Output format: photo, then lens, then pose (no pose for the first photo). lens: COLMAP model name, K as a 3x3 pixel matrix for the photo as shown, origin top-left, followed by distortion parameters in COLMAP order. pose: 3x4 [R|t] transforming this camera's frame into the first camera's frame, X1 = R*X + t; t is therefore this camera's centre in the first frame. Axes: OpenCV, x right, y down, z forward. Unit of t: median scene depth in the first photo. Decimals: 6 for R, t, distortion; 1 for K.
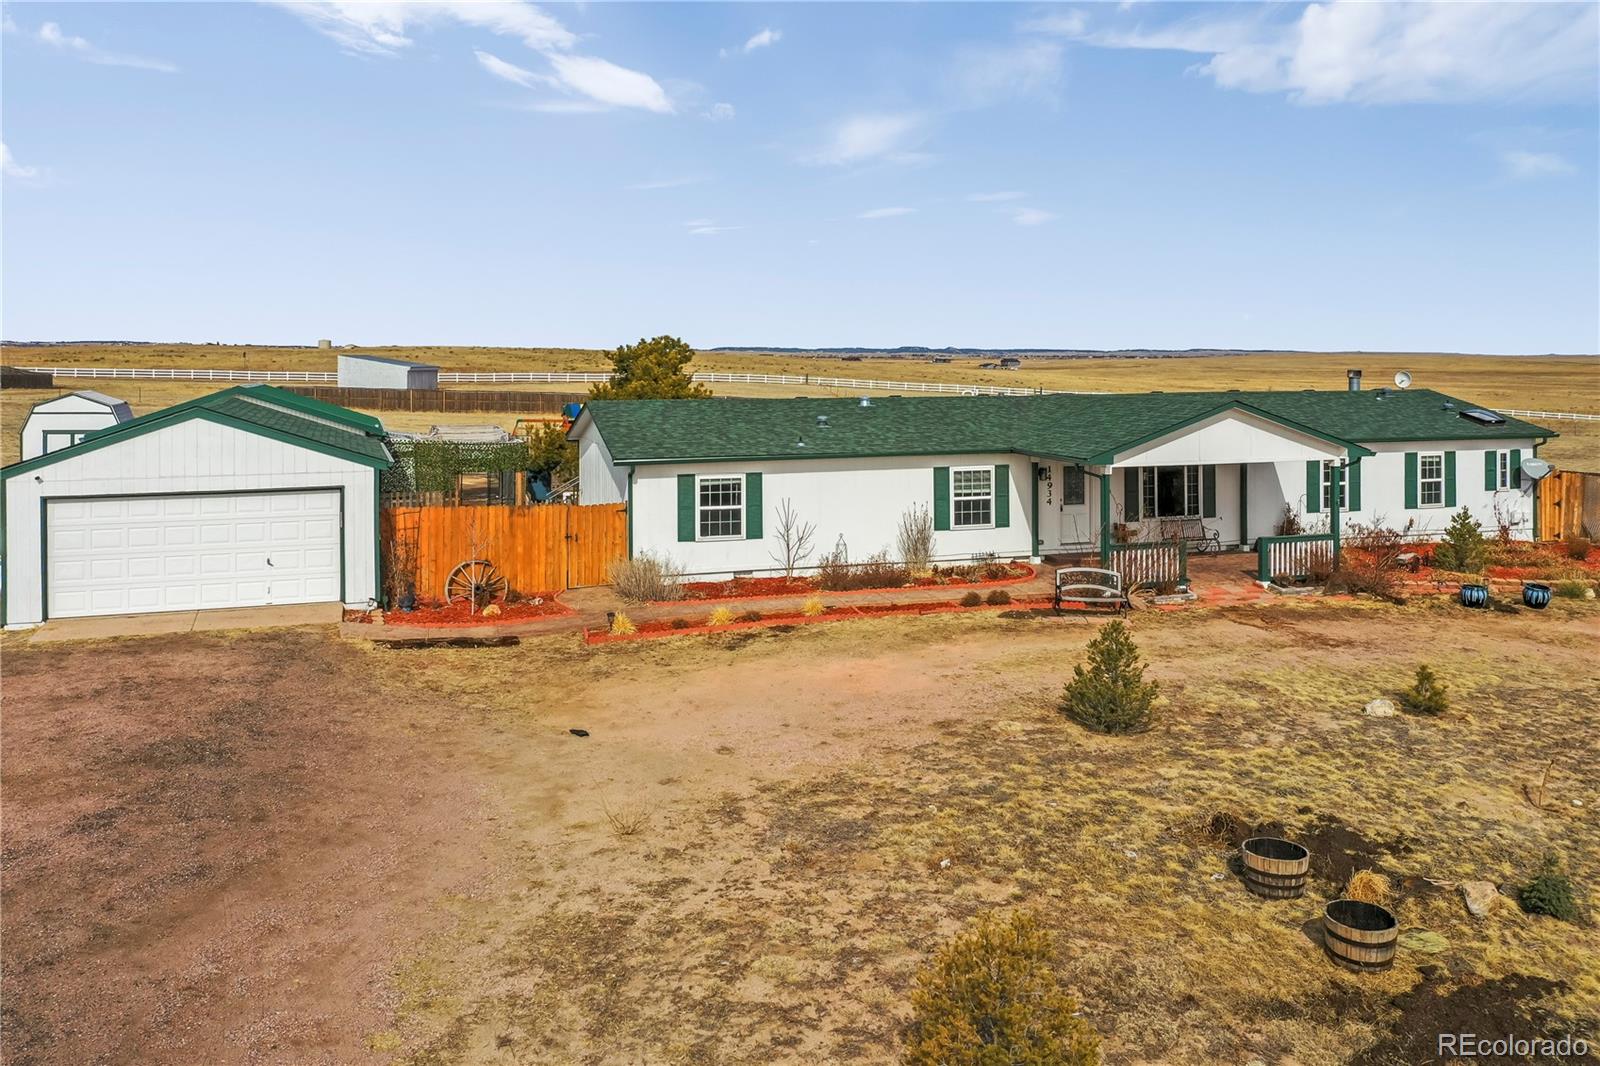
lens RADIAL K [[1305.0, 0, 798.6], [0, 1305.0, 422.3], [0, 0, 1]] dist [-0.011016, 0.000513]
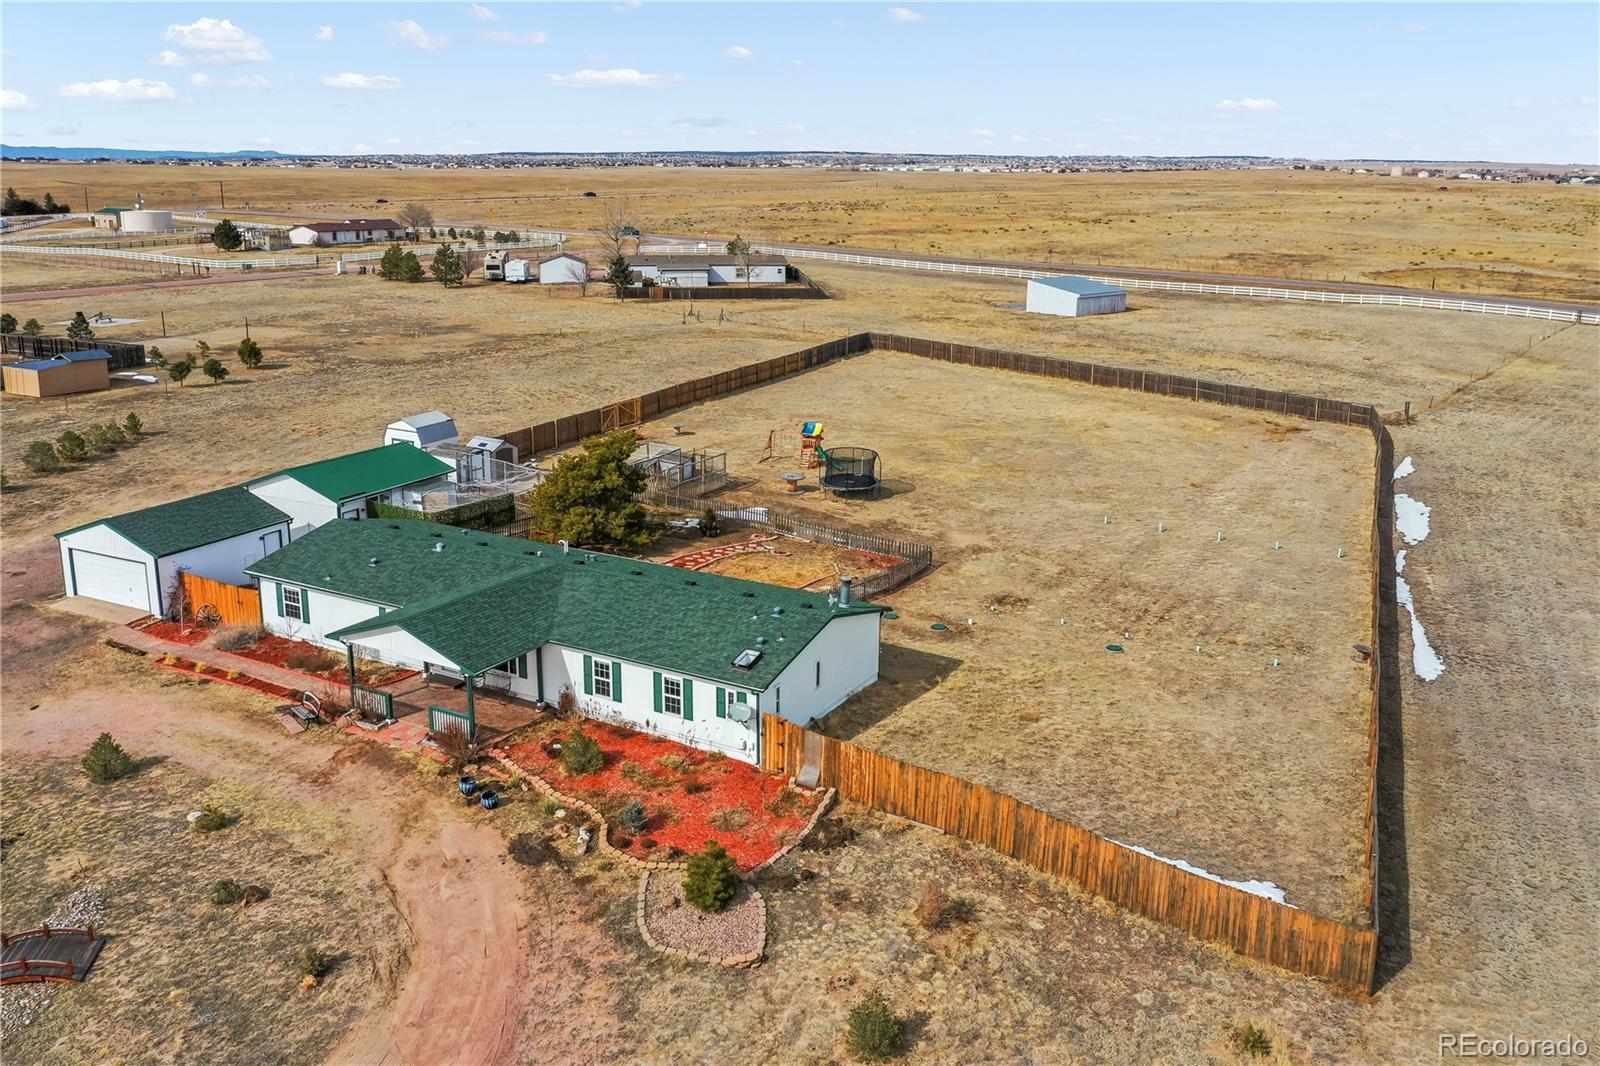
lens RADIAL K [[1284.2, 0, 800.0], [0, 1284.2, 533.0], [0, 0, 1]] dist [-0.010274, -0.005170]
pose [[0.688031, 0.202788, -0.696771, 1.675568], [-0.038906, 0.969089, 0.243624, -0.500769], [0.724637, -0.140512, 0.674653, 0.305363]]
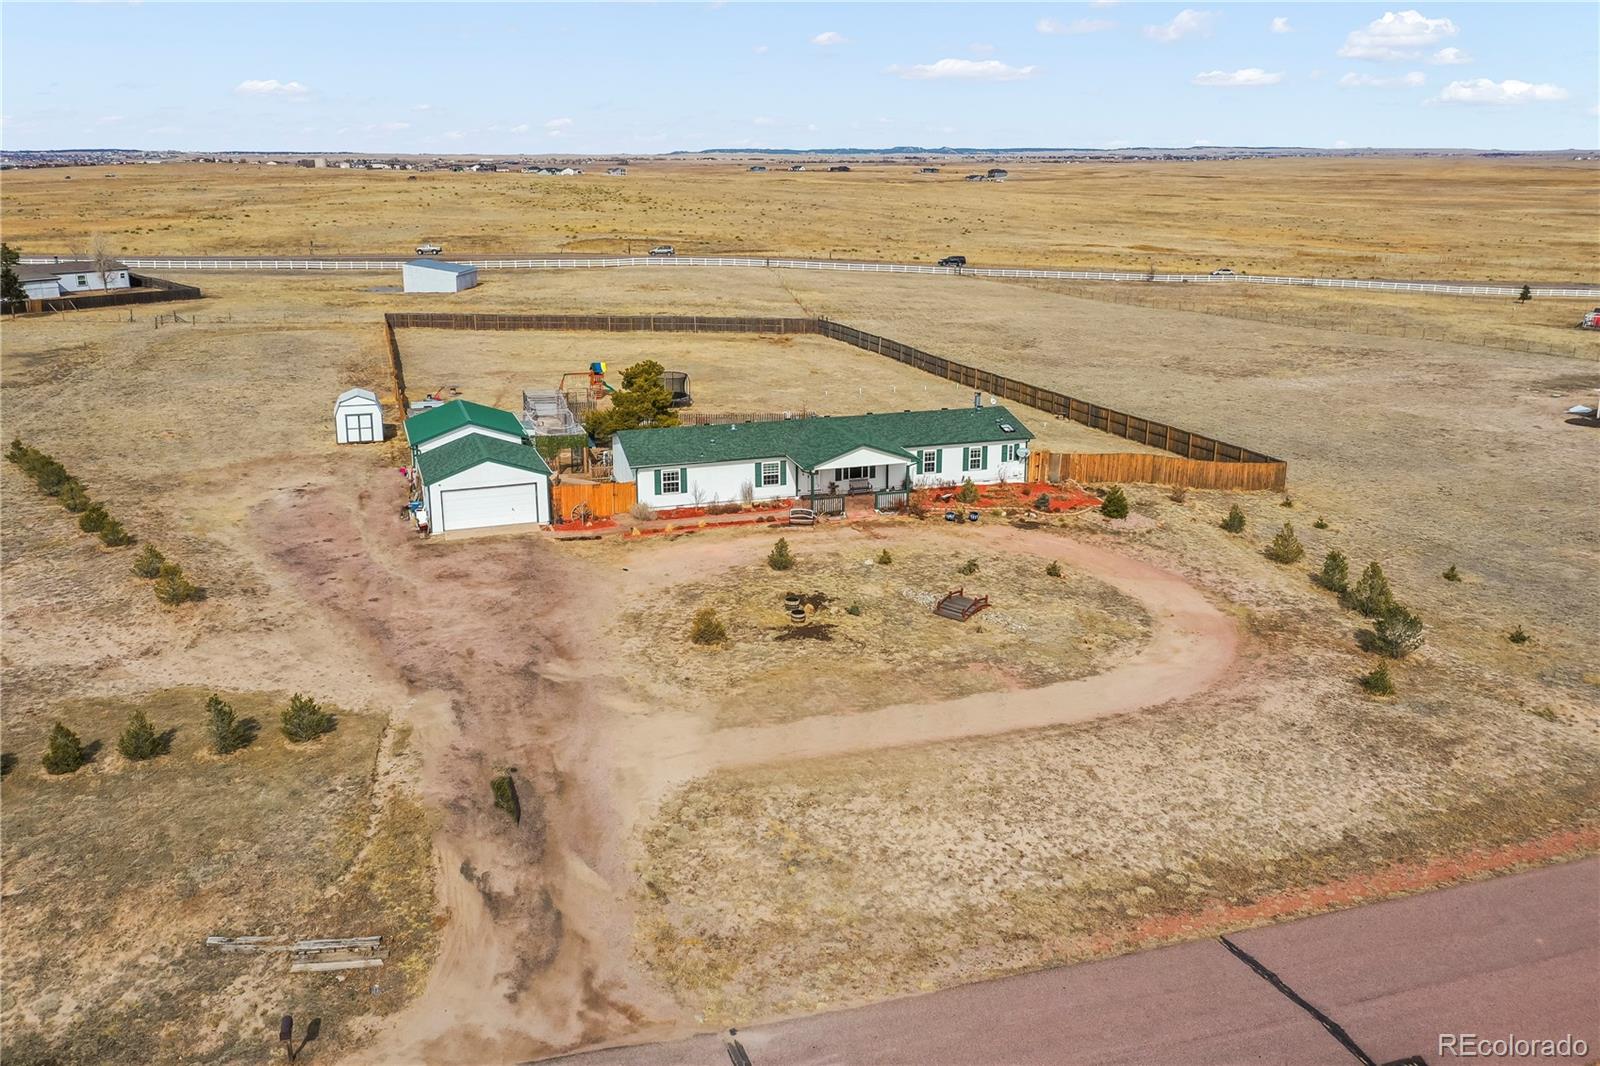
lens RADIAL K [[1295.0, 0, 754.8], [0, 1295.0, 533.5], [0, 0, 1]] dist [-0.003944, 0.000295]
pose [[0.999586, -0.000059, -0.028762, 0.183258], [0.006794, 0.972182, 0.234128, -0.440543], [0.027948, -0.234226, 0.971780, -1.545698]]
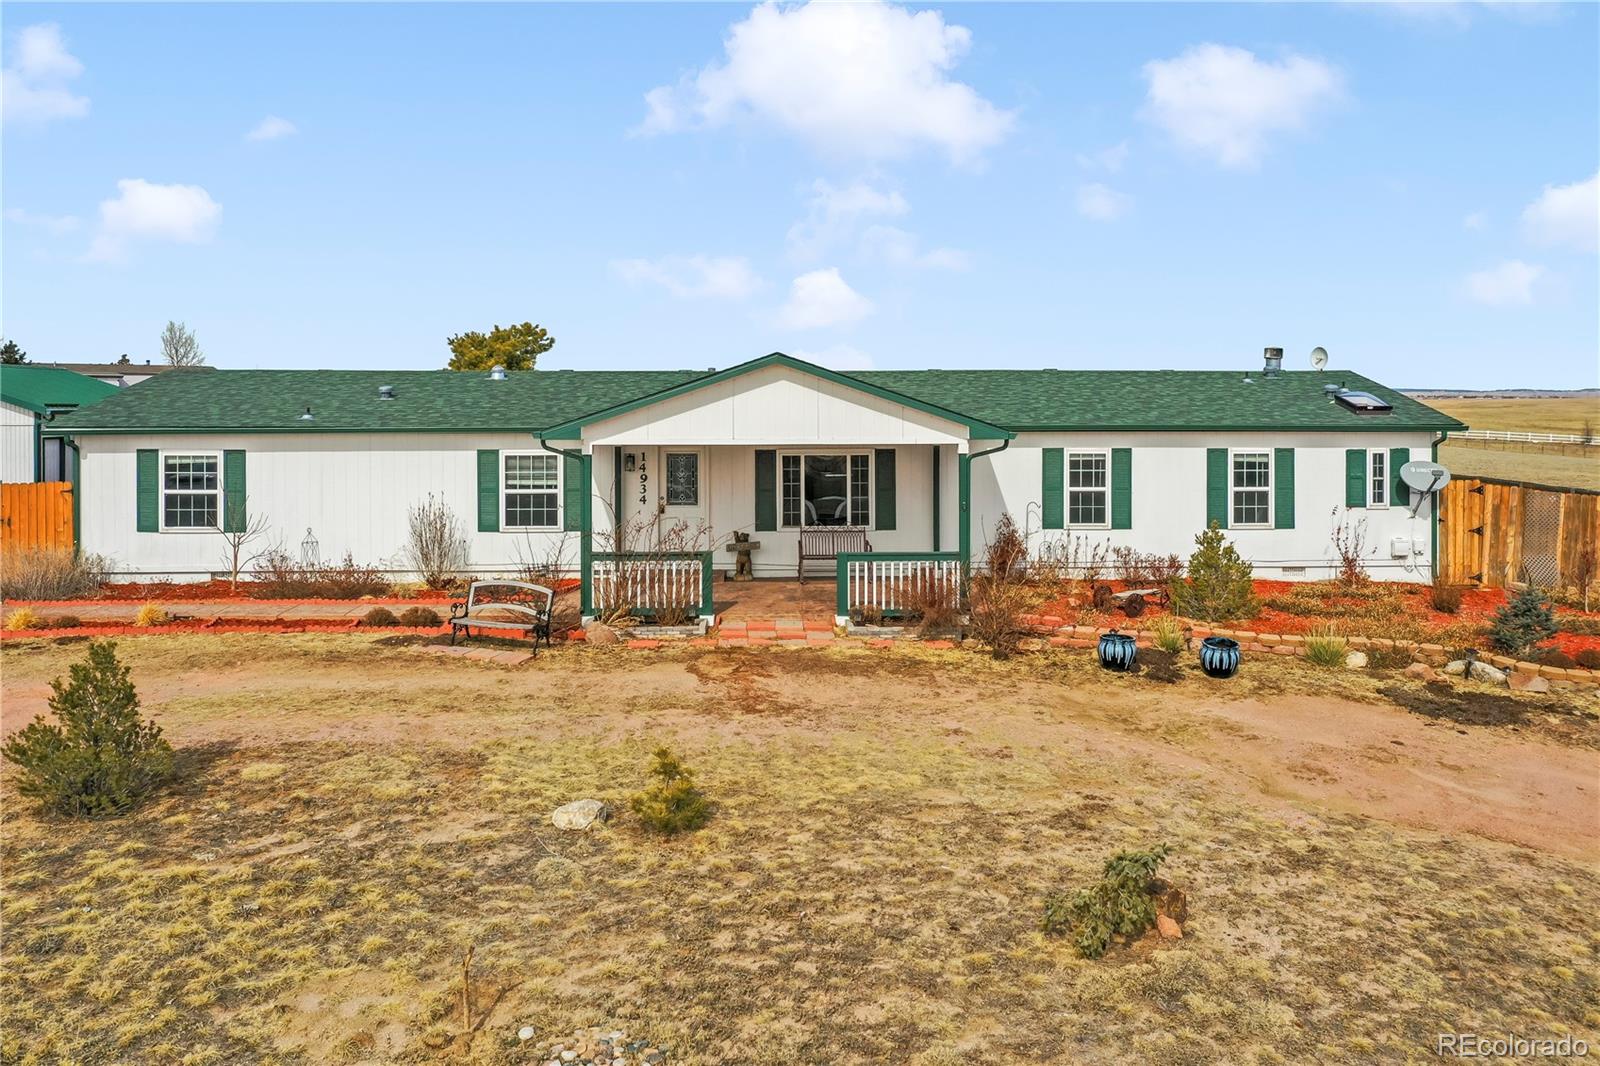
lens RADIAL K [[1305.0, 0, 798.6], [0, 1305.0, 422.3], [0, 0, 1]] dist [-0.011016, 0.000513]
pose [[0.967618, 0.009689, -0.252234, 0.503332], [-0.017027, 0.999492, -0.026925, 0.037345], [0.251845, 0.030348, 0.967292, 0.312319]]
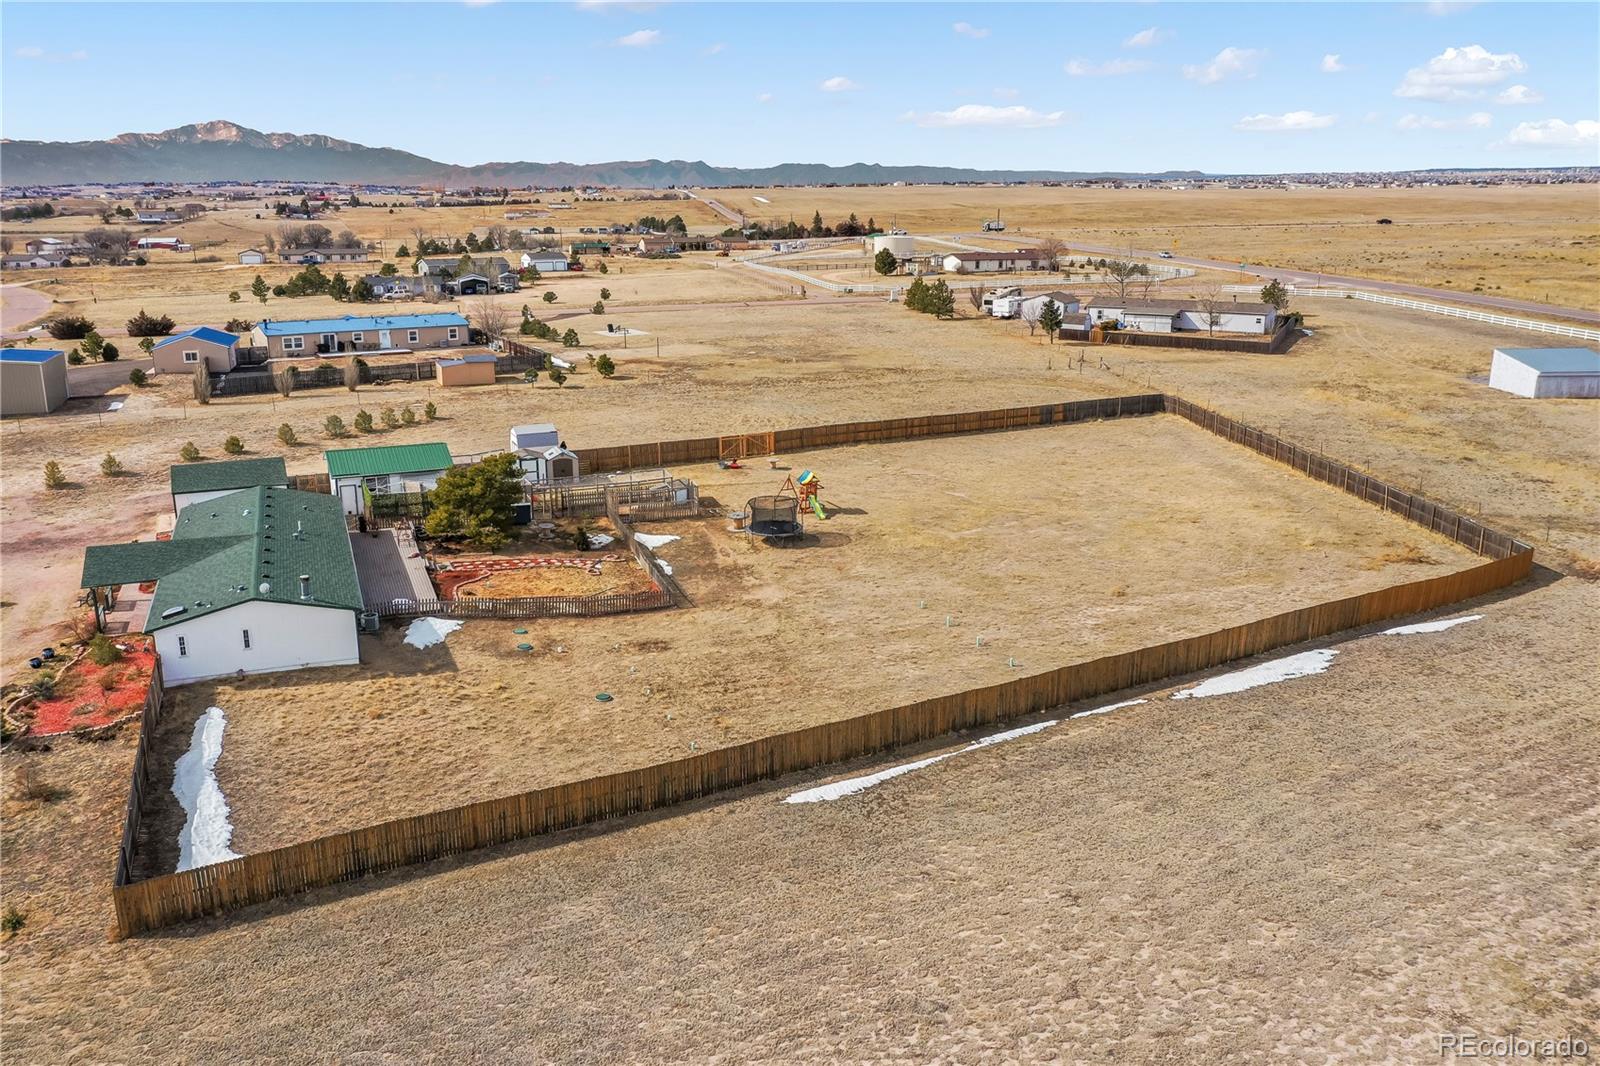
lens RADIAL K [[1284.2, 0, 800.0], [0, 1284.2, 533.0], [0, 0, 1]] dist [-0.010274, -0.005170]
pose [[0.075442, 0.260600, -0.962495, 2.688809], [-0.038957, 0.965279, 0.258300, -0.701982], [0.996389, 0.018009, 0.082975, 2.086452]]
